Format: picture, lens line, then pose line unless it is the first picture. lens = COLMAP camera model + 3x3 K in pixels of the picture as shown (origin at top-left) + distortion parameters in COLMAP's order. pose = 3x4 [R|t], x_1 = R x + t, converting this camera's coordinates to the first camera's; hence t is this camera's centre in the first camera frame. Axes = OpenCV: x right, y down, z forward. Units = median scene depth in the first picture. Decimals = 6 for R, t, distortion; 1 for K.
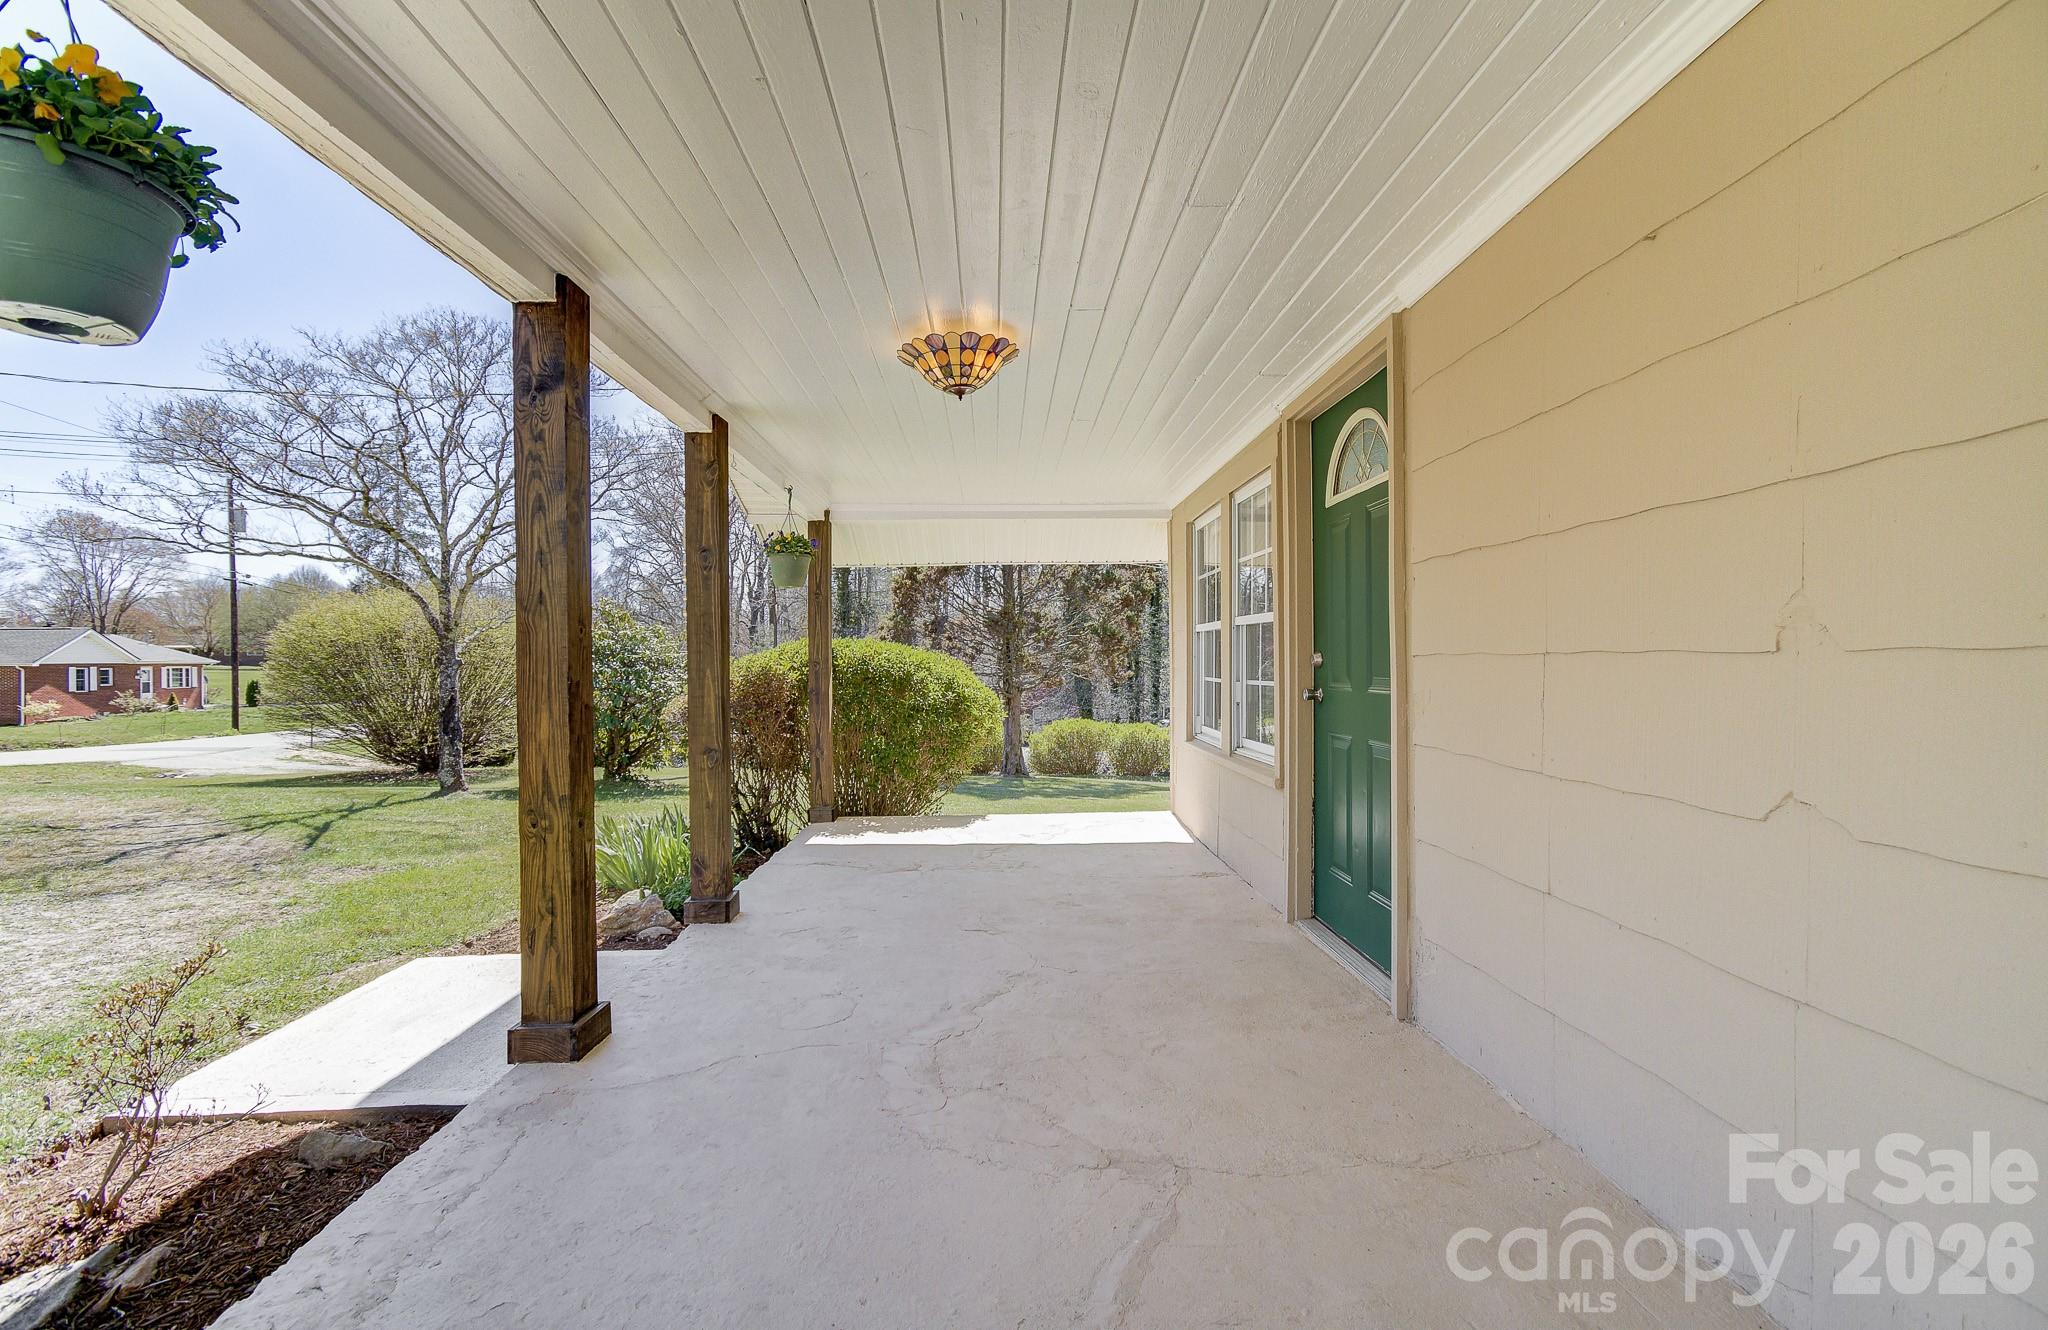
lens RADIAL K [[887.8, 0, 1016.0], [0, 887.8, 659.6], [0, 0, 1]] dist [0.003006, 0.001499]
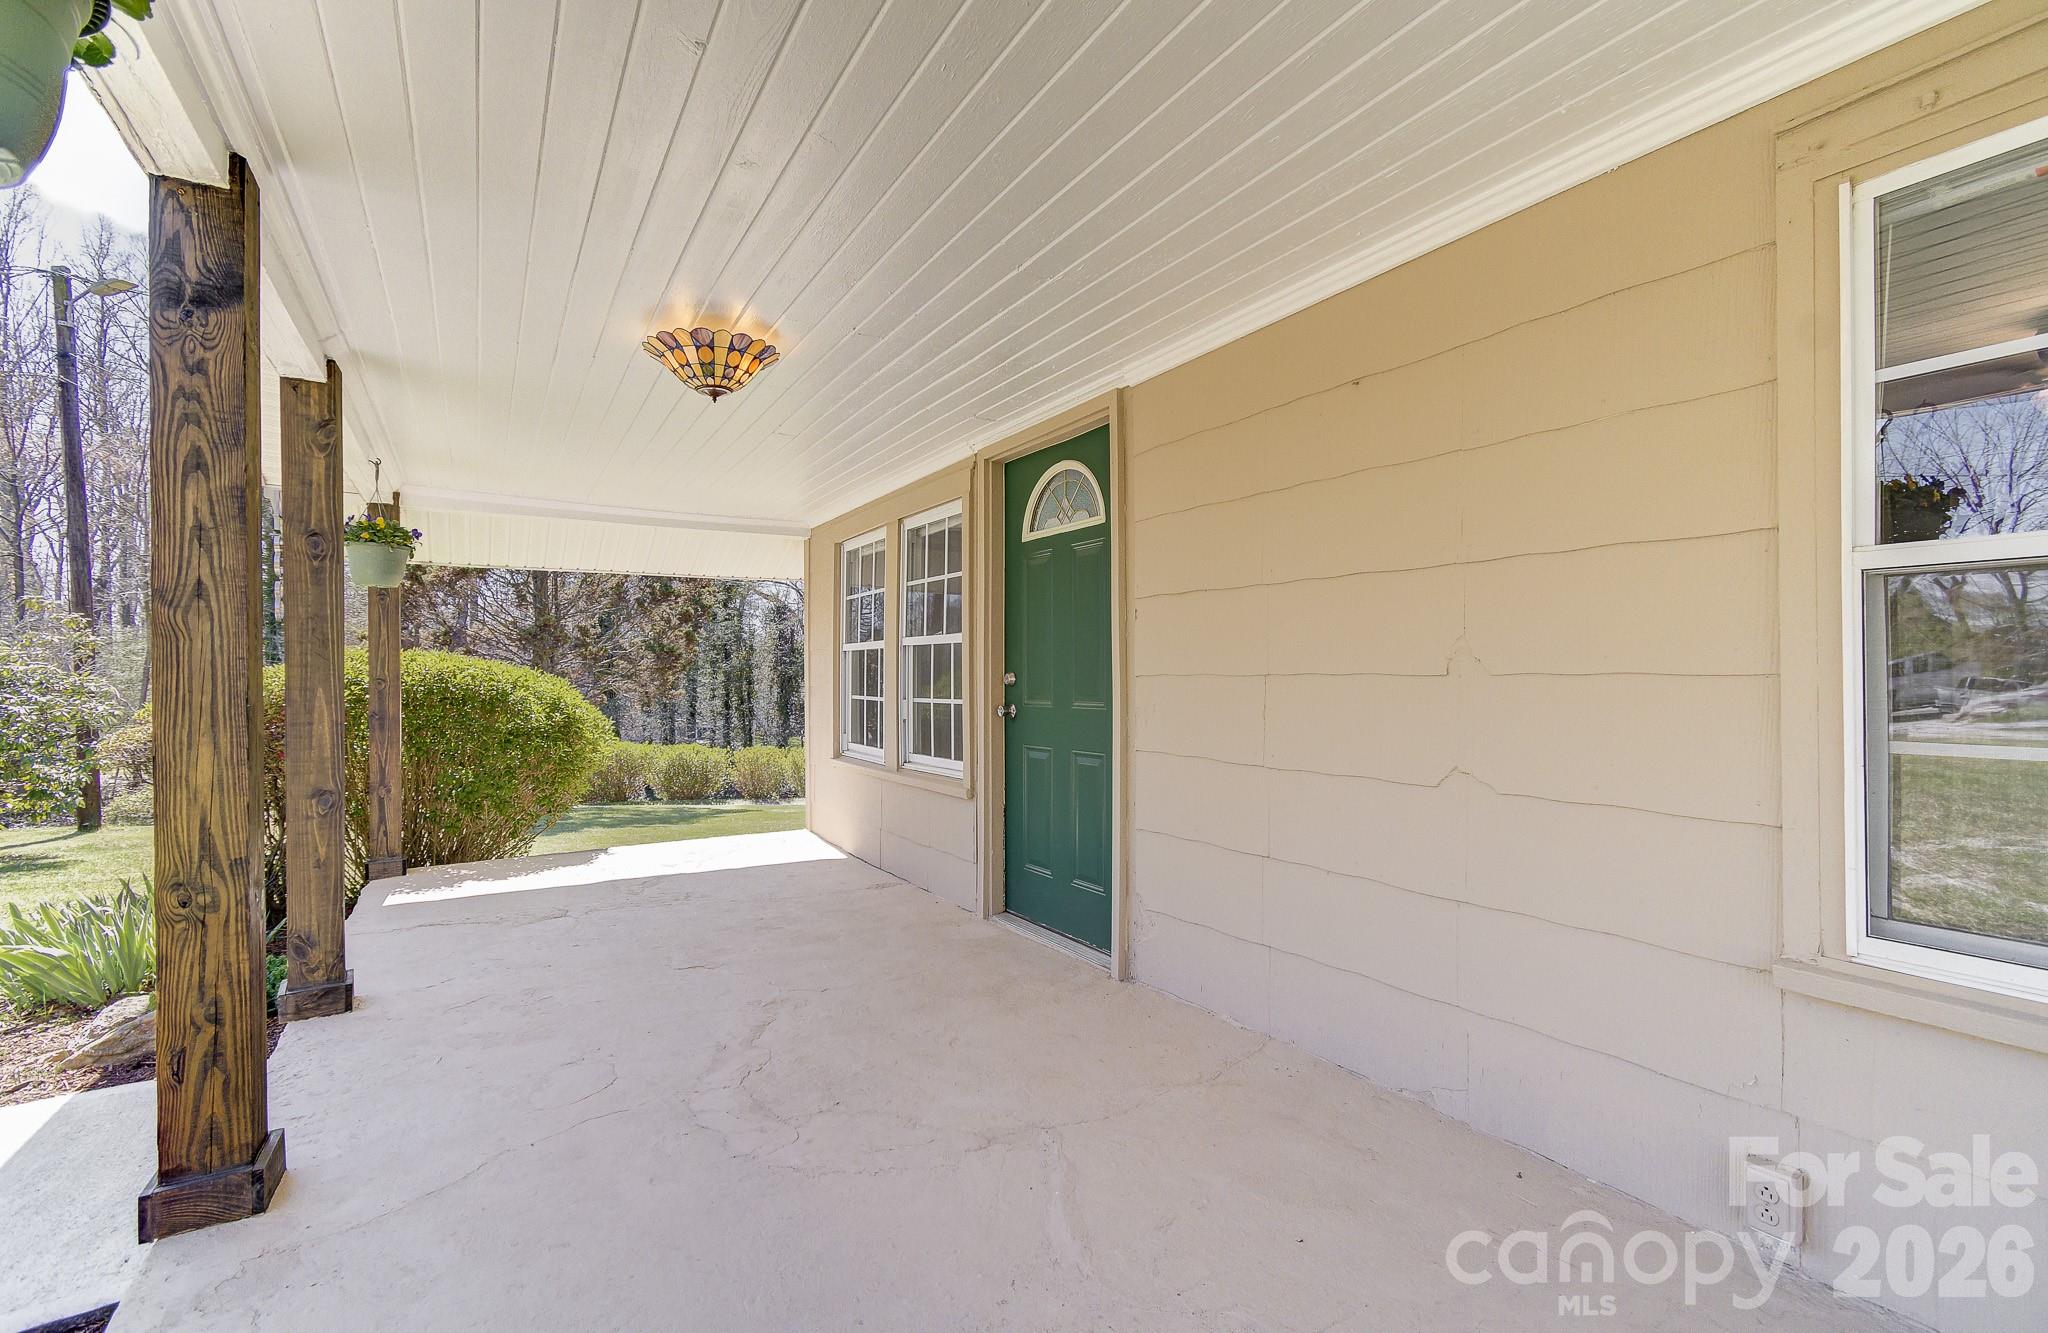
lens RADIAL K [[887.8, 0, 1016.1], [0, 887.8, 675.5], [0, 0, 1]] dist [0.003006, 0.001499]
pose [[0.864602, 0.006042, 0.502421, -0.214010], [-0.004469, 0.999981, -0.004334, 0.000530], [-0.502437, 0.001502, 0.864612, 0.022119]]
